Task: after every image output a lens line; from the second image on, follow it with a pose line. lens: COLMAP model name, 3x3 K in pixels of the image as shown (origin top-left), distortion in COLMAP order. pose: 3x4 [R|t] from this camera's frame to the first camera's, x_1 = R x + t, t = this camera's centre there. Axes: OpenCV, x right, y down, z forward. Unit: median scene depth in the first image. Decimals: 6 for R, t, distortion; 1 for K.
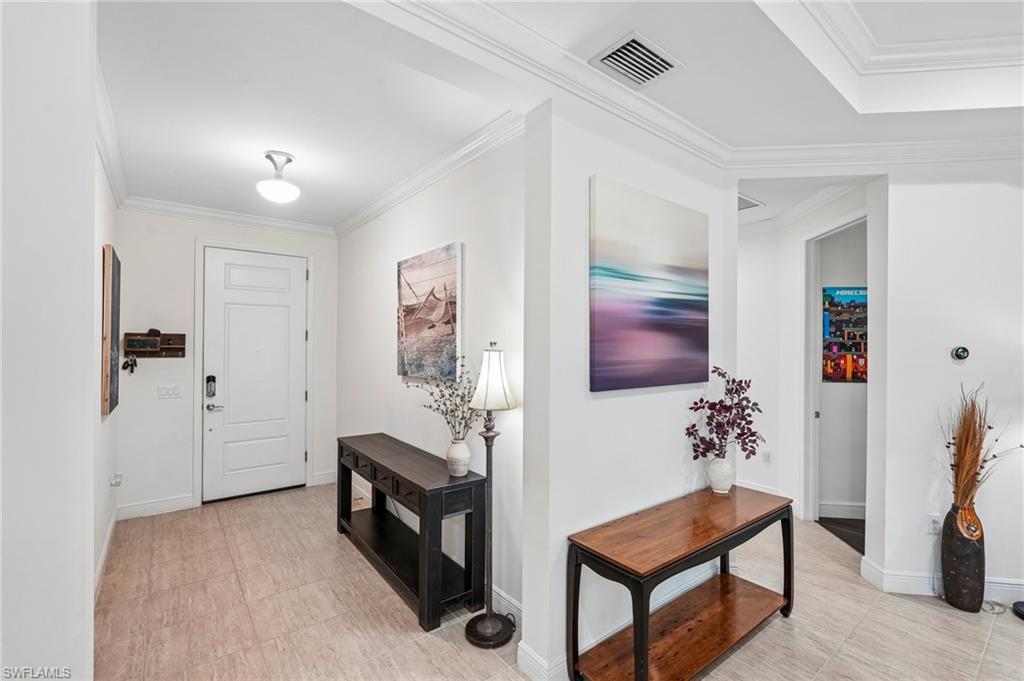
lens RADIAL K [[457.3, 0, 503.9], [0, 457.3, 338.9], [0, 0, 1]] dist [-0.010572, 0.006037]
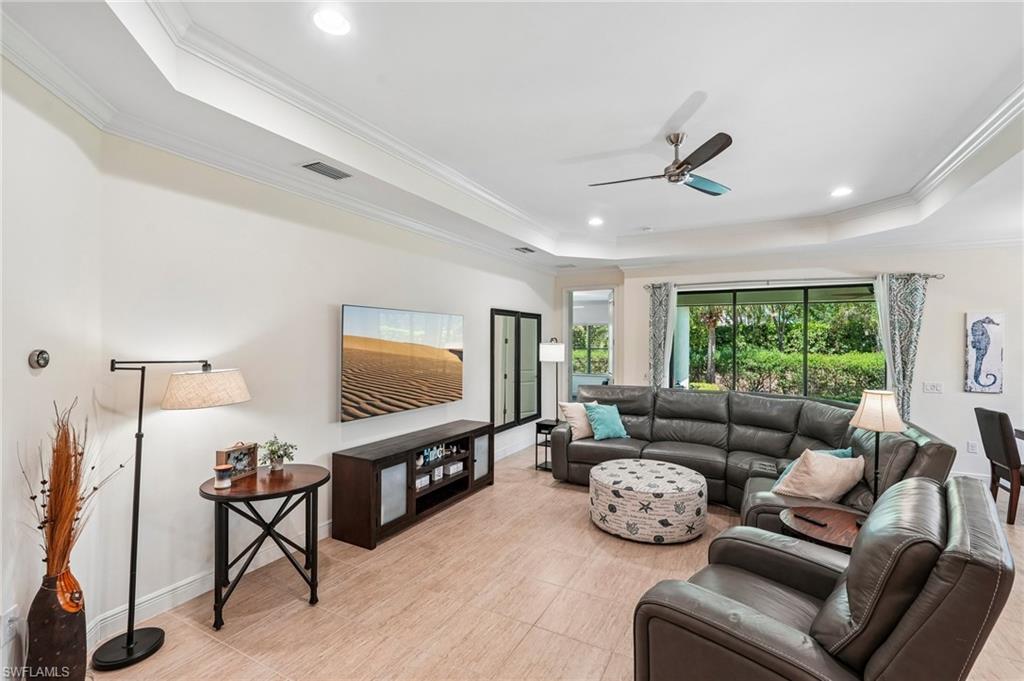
lens RADIAL K [[457.3, 0, 513.5], [0, 457.3, 339.8], [0, 0, 1]] dist [-0.010572, 0.006037]
pose [[-0.438107, -0.008275, 0.898885, 0.049358], [-0.021649, 0.999765, -0.001348, -0.013517], [-0.898662, -0.020050, -0.438183, 0.641567]]
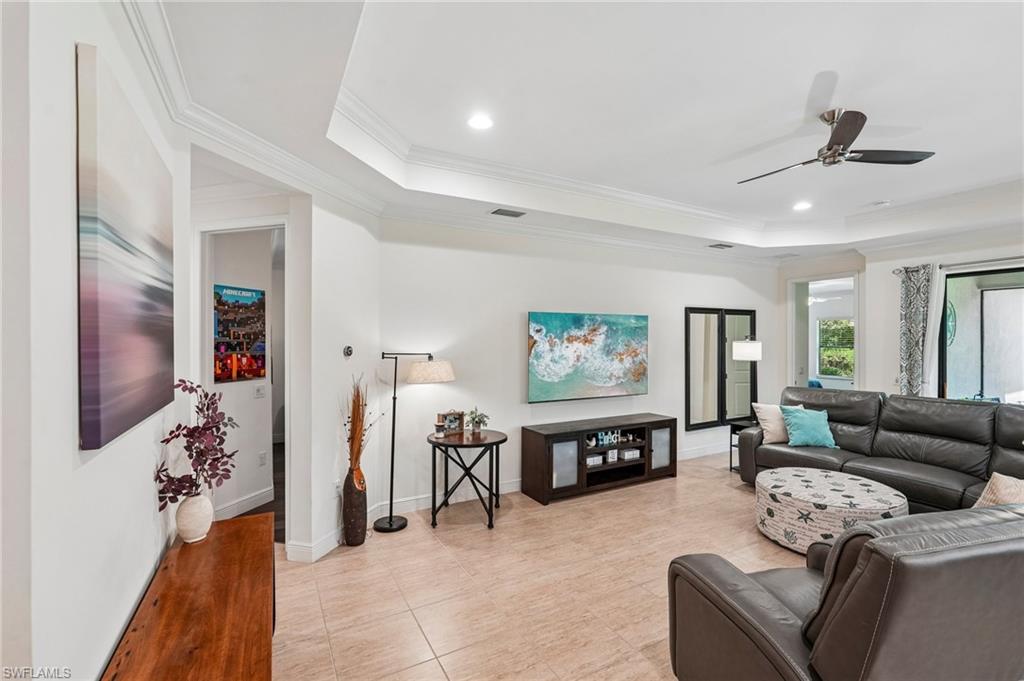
lens RADIAL K [[457.3, 0, 509.0], [0, 457.3, 337.6], [0, 0, 1]] dist [-0.010572, 0.006037]
pose [[0.128369, -0.005148, 0.991713, -0.229972], [-0.010741, 0.999921, 0.006581, -0.021141], [-0.991668, -0.011497, 0.128303, 0.371736]]
